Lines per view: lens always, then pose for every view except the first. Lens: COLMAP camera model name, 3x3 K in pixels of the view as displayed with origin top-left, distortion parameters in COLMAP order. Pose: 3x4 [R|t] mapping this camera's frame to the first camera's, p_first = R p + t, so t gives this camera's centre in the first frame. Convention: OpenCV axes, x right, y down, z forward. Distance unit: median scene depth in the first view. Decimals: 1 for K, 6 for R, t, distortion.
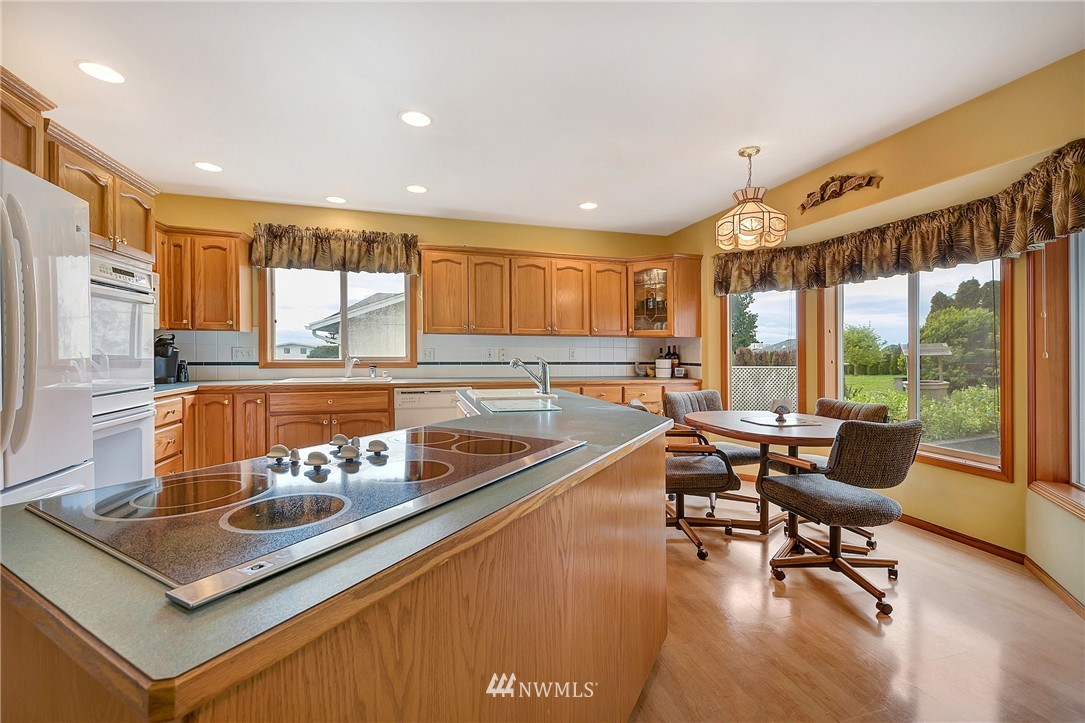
lens RADIAL K [[459.9, 0, 544.5], [0, 459.9, 359.3], [0, 0, 1]] dist [0.031410, -0.000403]
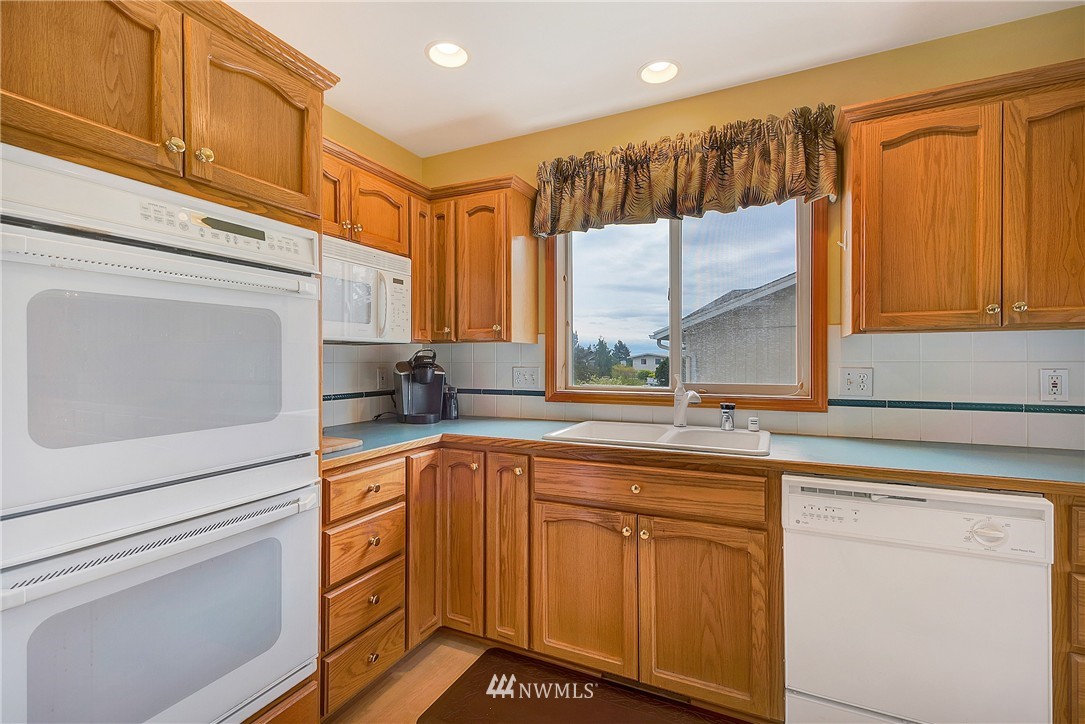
lens RADIAL K [[488.4, 0, 544.0], [0, 488.4, 359.1], [0, 0, 1]] dist [0.003505, 0.000173]
pose [[0.751335, -0.010231, -0.659842, -0.193065], [-0.003701, 0.999799, -0.019717, -0.023683], [0.659911, 0.017256, 0.751146, 0.521061]]
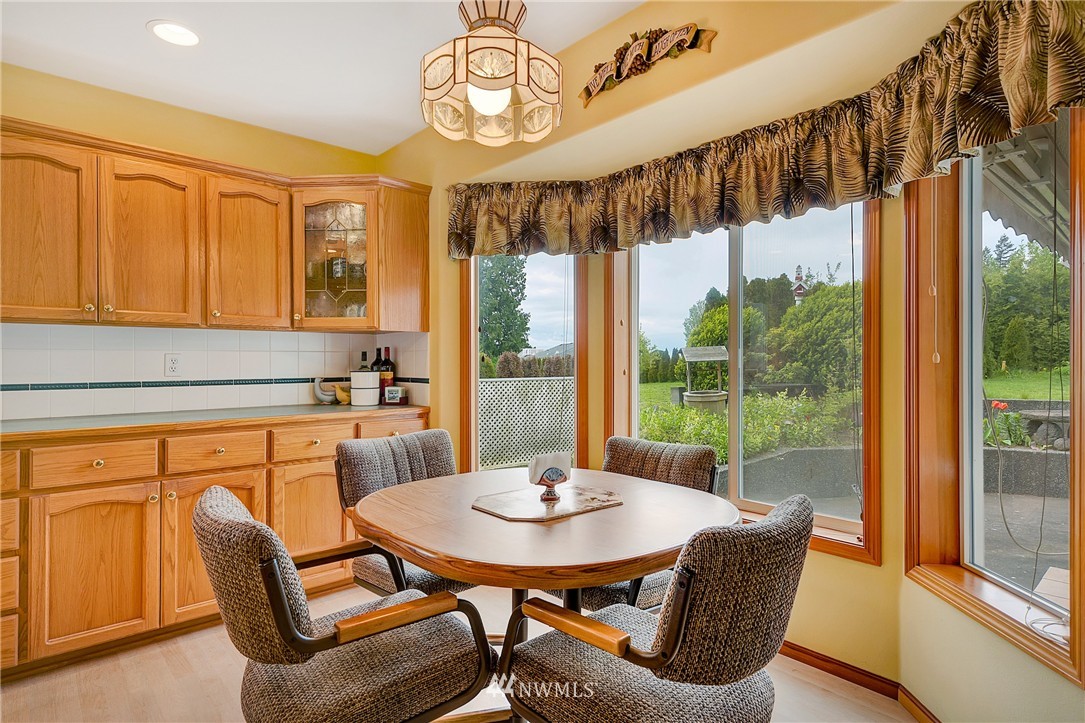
lens RADIAL K [[577.5, 0, 529.0], [0, 577.5, 358.4], [0, 0, 1]] dist [0.016844, -0.001379]
pose [[0.909604, -0.005150, 0.415444, 0.175058], [0.012267, 0.999820, -0.014463, -0.004047], [-0.415294, 0.018252, 0.909504, 0.346289]]
